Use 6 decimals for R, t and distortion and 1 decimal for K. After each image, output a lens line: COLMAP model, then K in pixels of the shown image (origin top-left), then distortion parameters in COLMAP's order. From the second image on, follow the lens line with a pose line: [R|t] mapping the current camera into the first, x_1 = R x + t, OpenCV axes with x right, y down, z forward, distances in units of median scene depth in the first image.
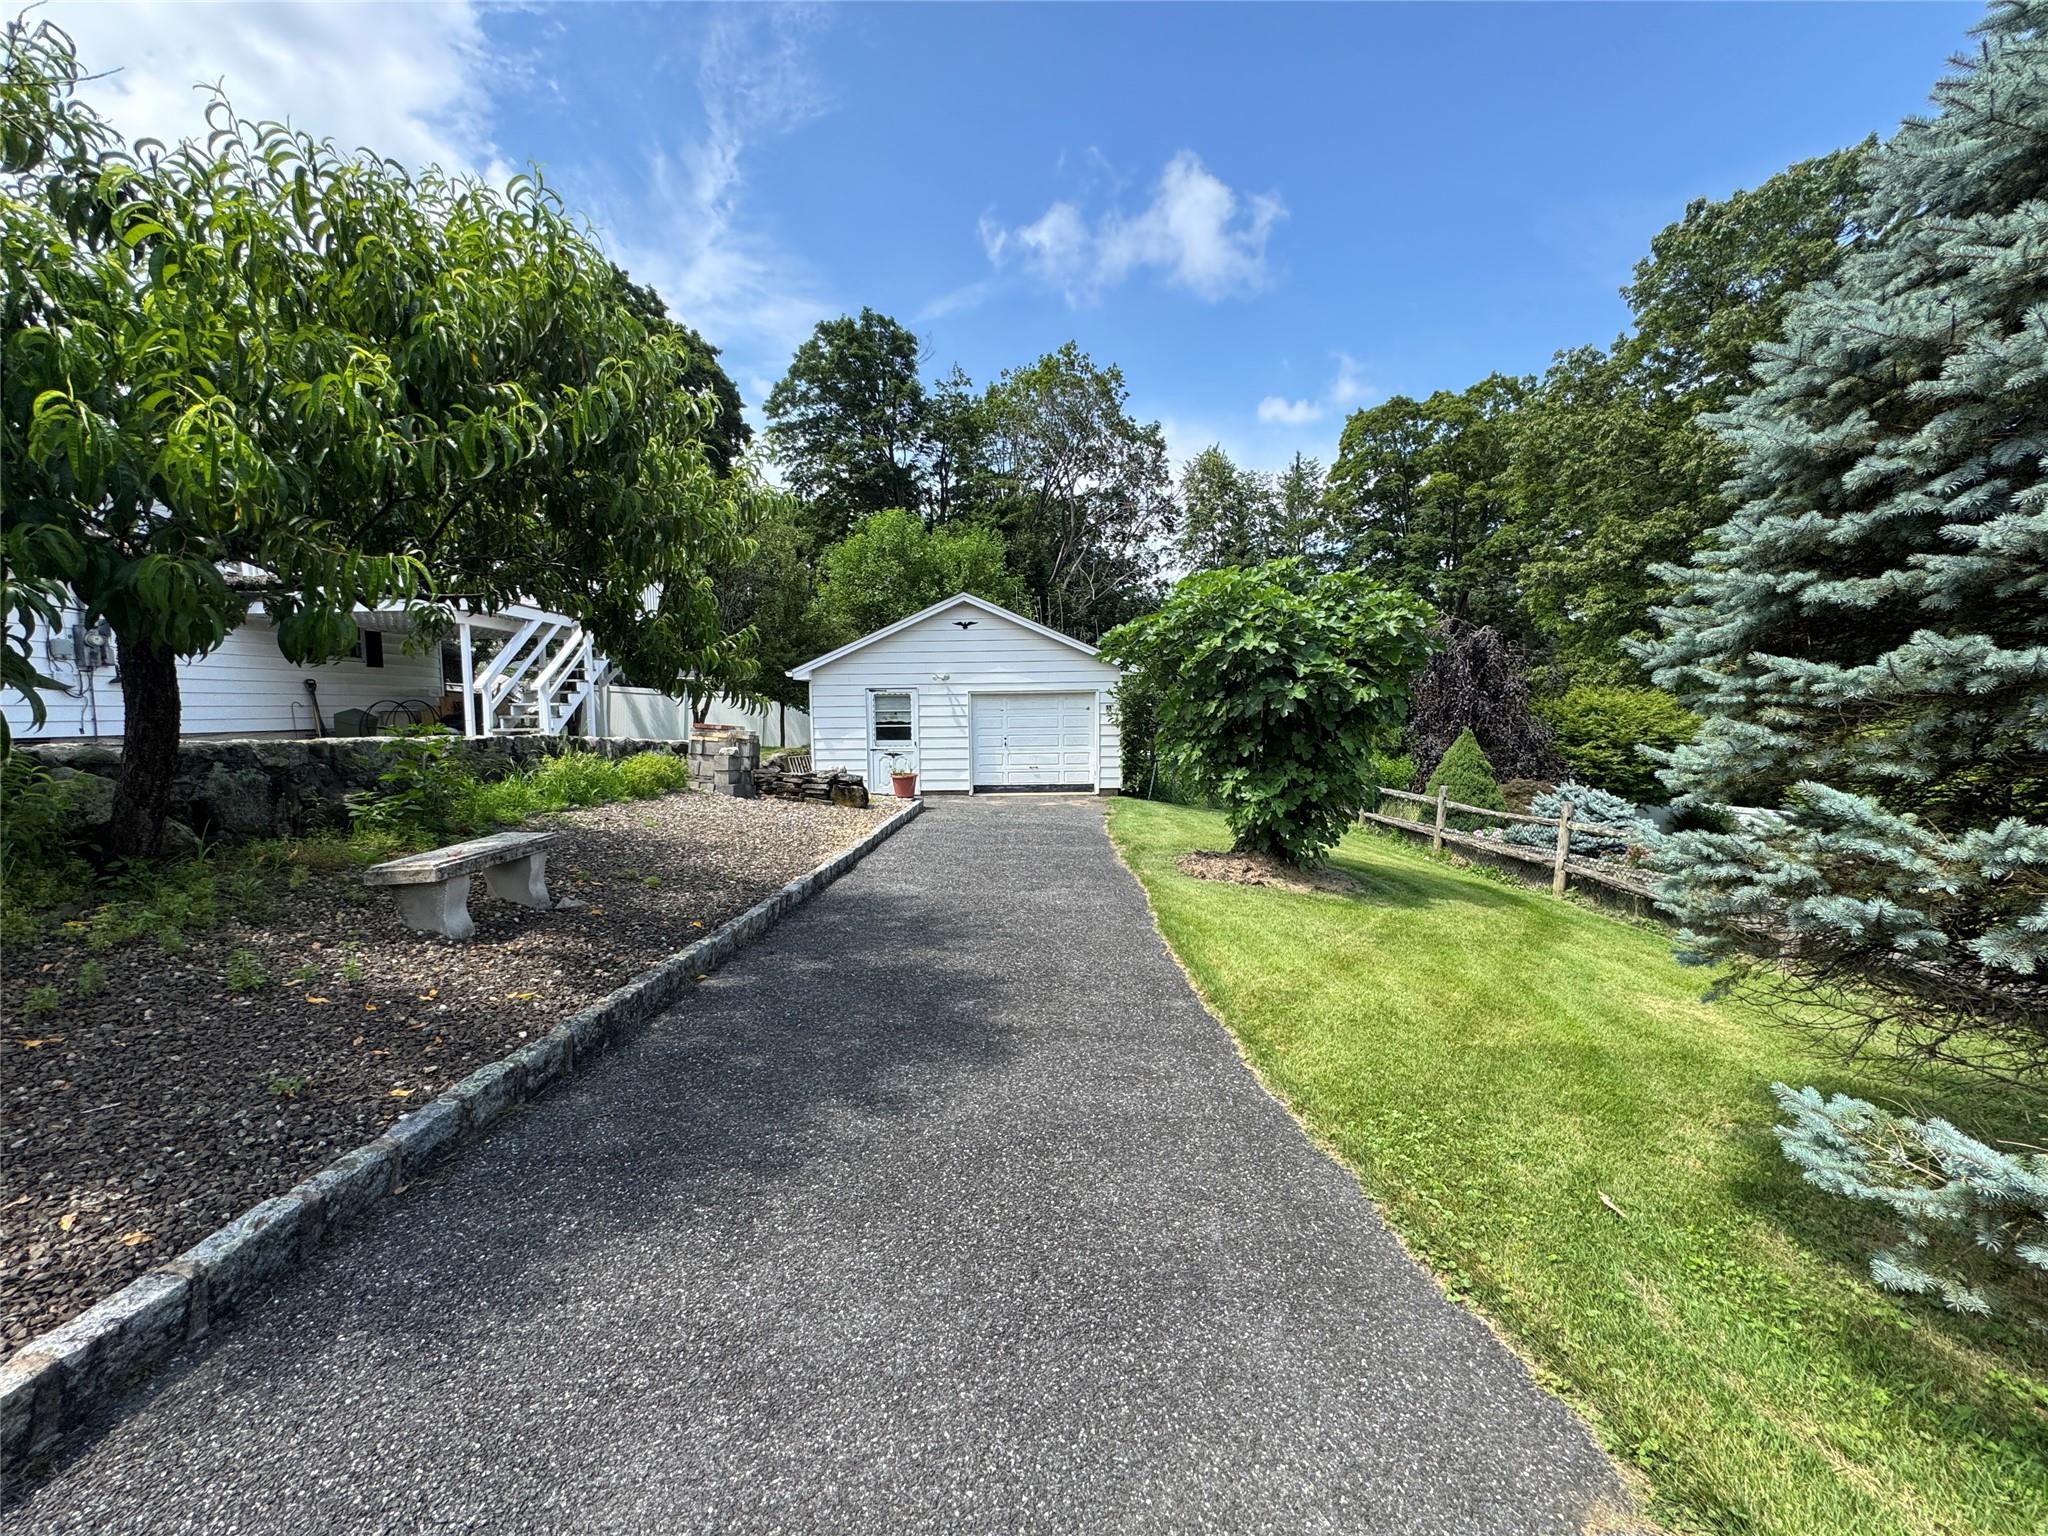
lens RADIAL K [[821.0, 0, 1023.6], [0, 821.0, 769.2], [0, 0, 1]] dist [-0.007267, 0.001049]
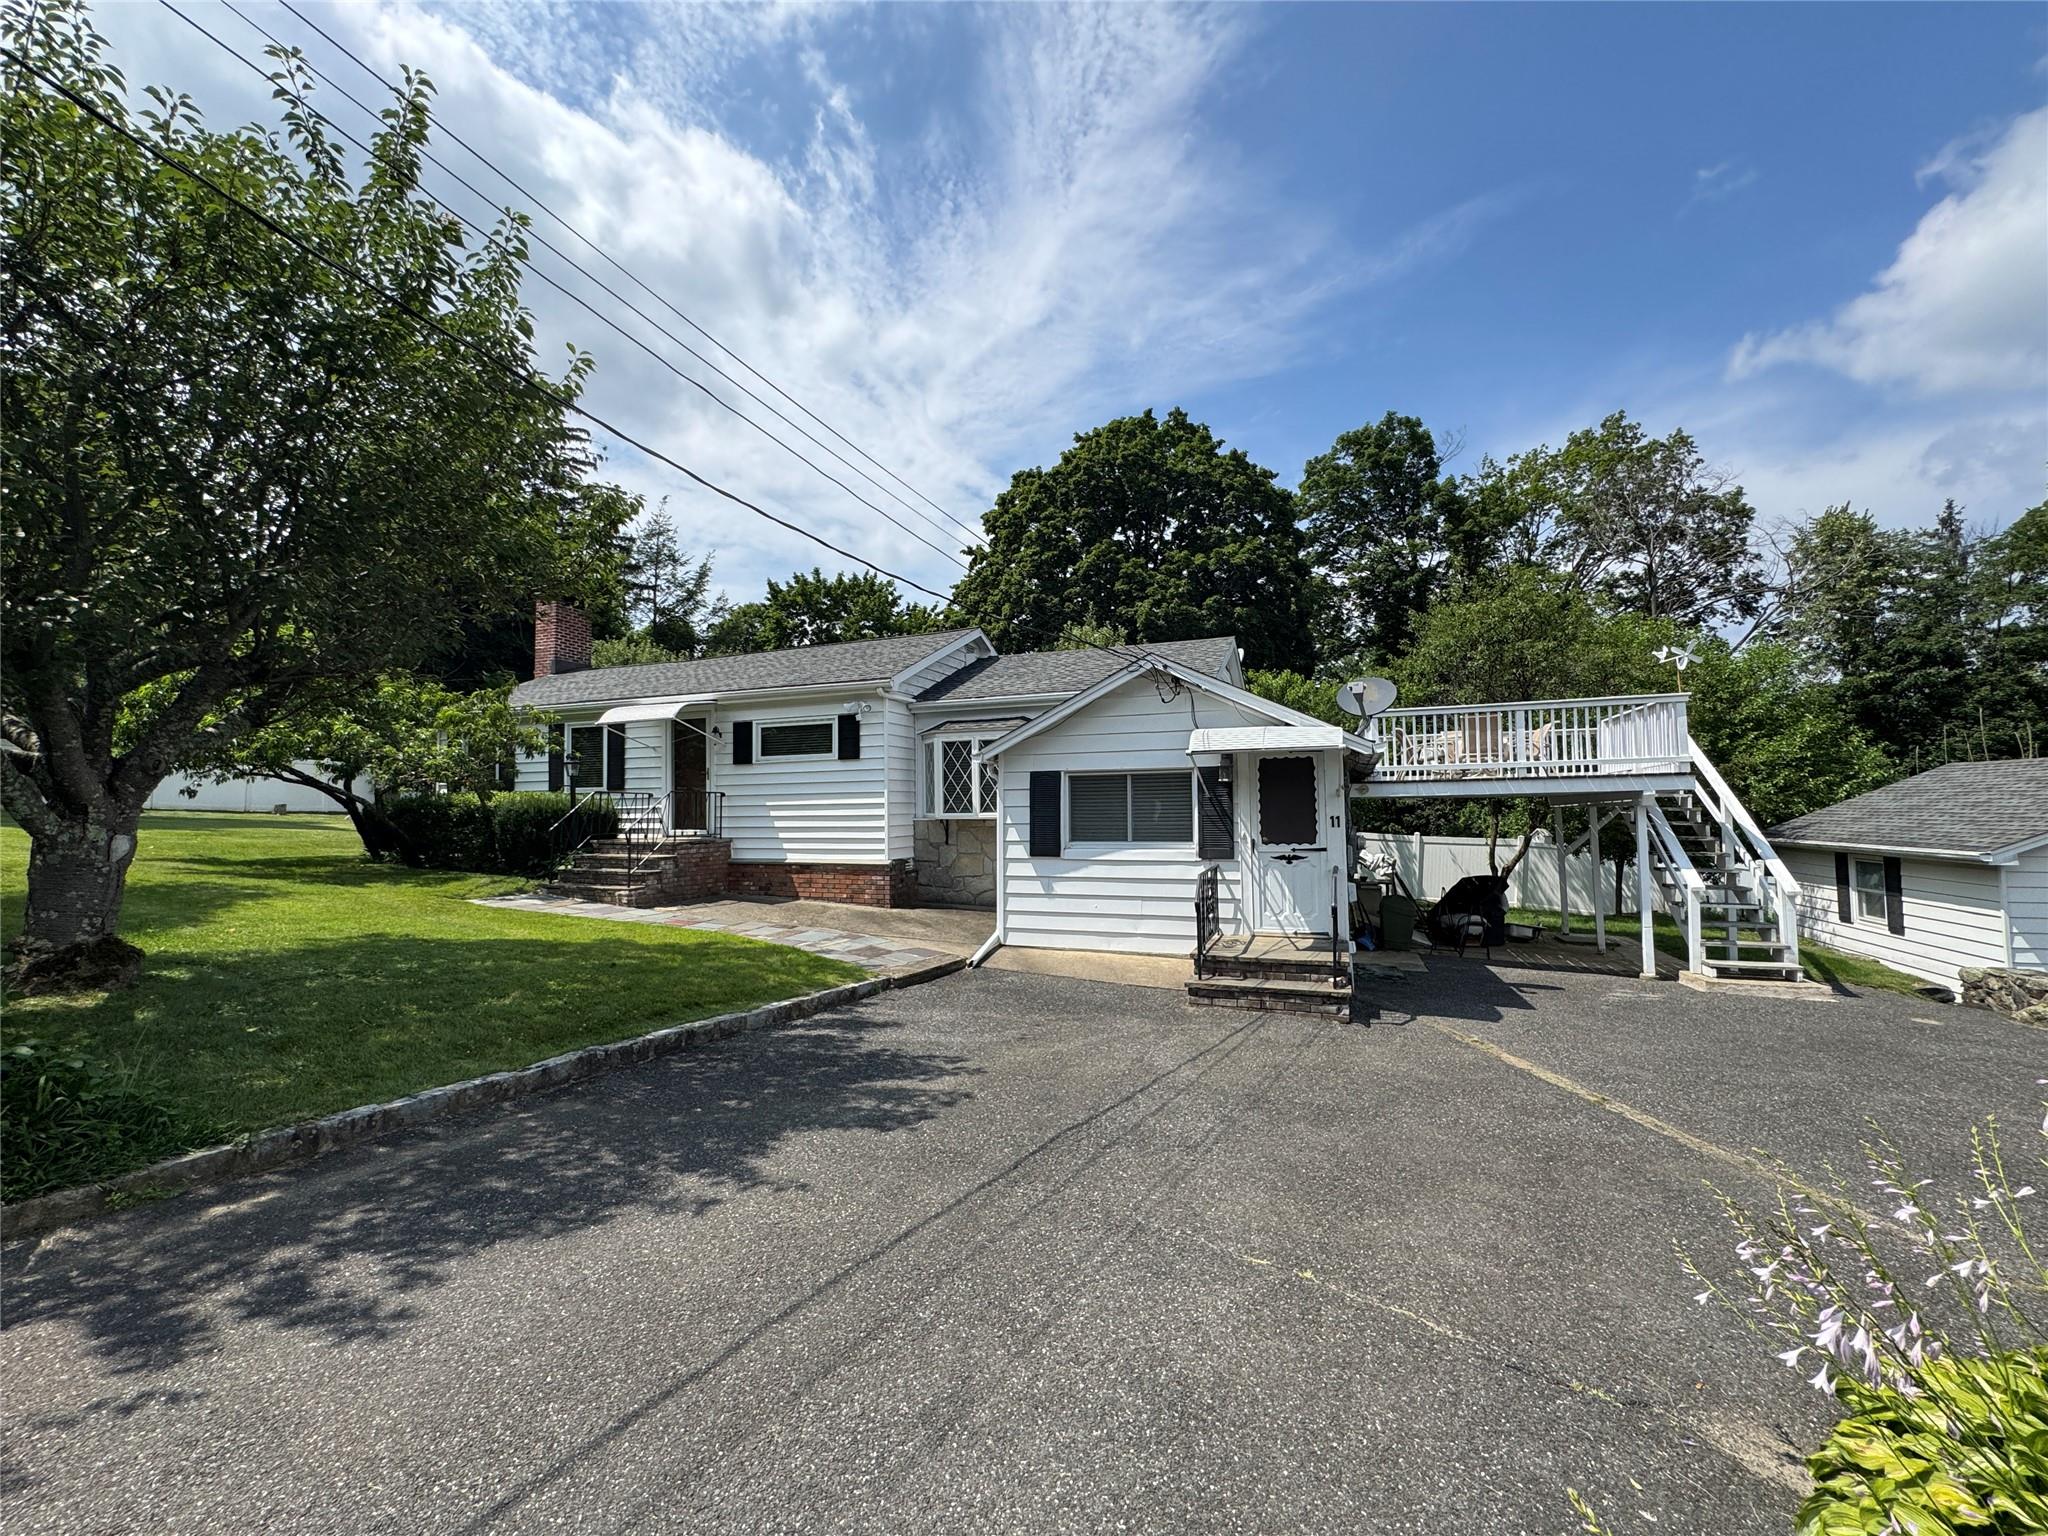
lens RADIAL K [[821.0, 0, 1023.6], [0, 821.0, 769.2], [0, 0, 1]] dist [-0.007267, 0.001049]
pose [[0.933187, -0.014780, -0.359088, -0.248653], [-0.029119, 0.992760, -0.116536, -0.025990], [0.358211, 0.119206, 0.925999, 0.010127]]
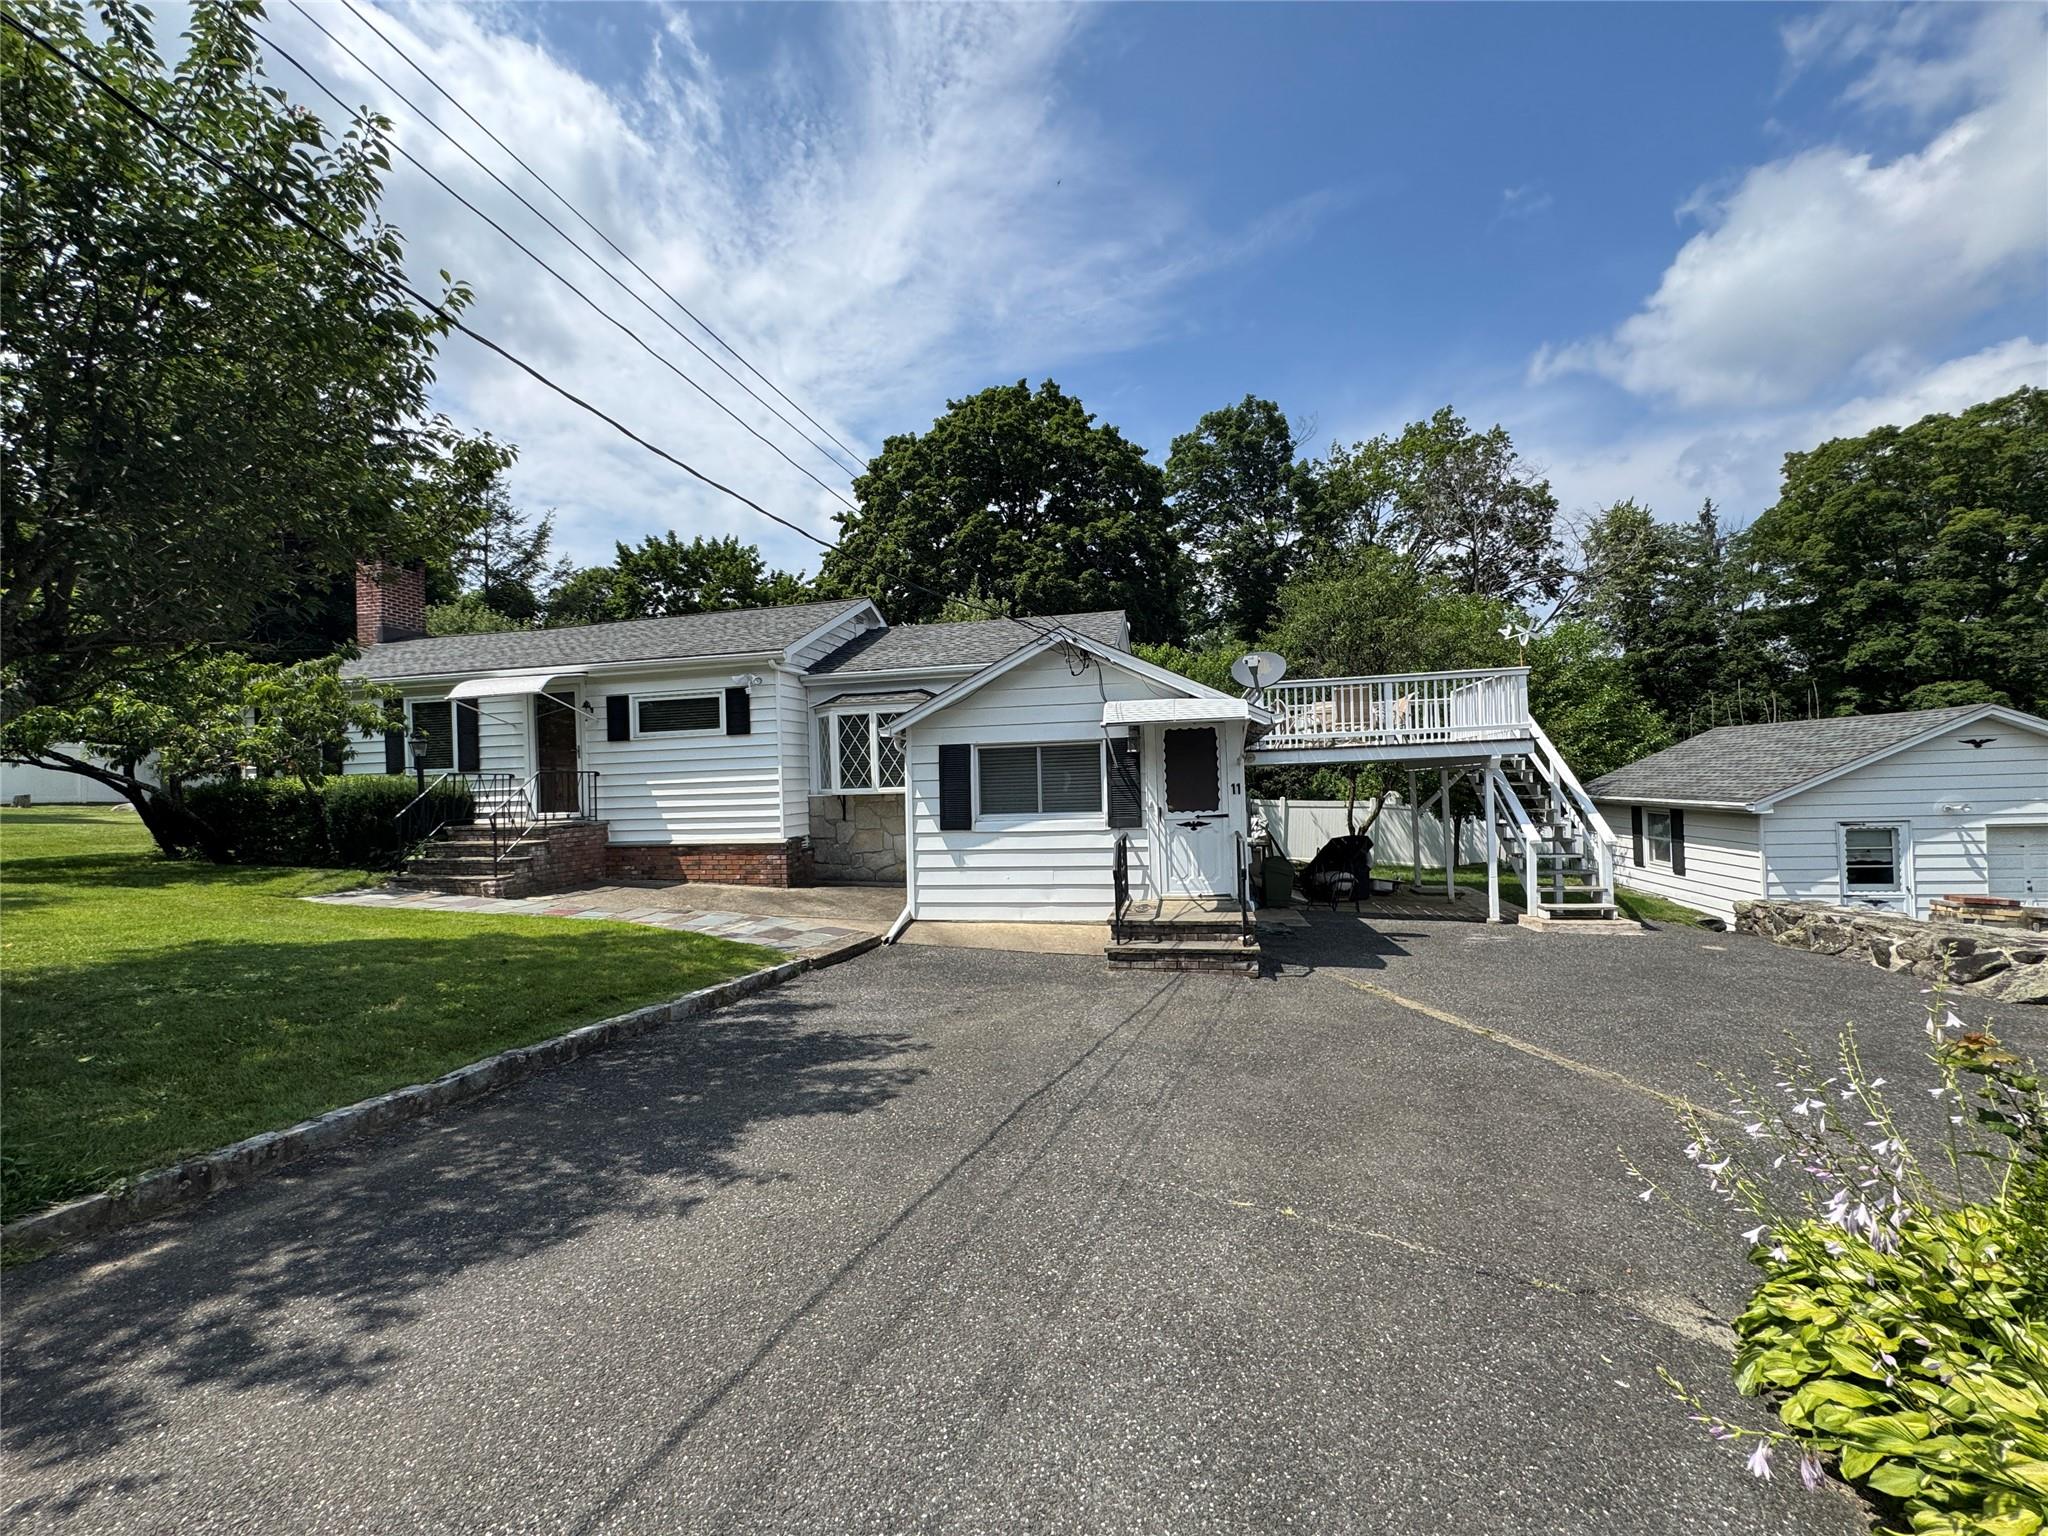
lens RADIAL K [[821.0, 0, 1023.6], [0, 821.0, 769.2], [0, 0, 1]] dist [-0.007267, 0.001049]
pose [[0.978261, -0.019744, -0.206434, -0.258015], [0.002205, 0.996391, -0.084849, -0.026102], [0.207364, 0.082549, 0.974775, 0.007364]]
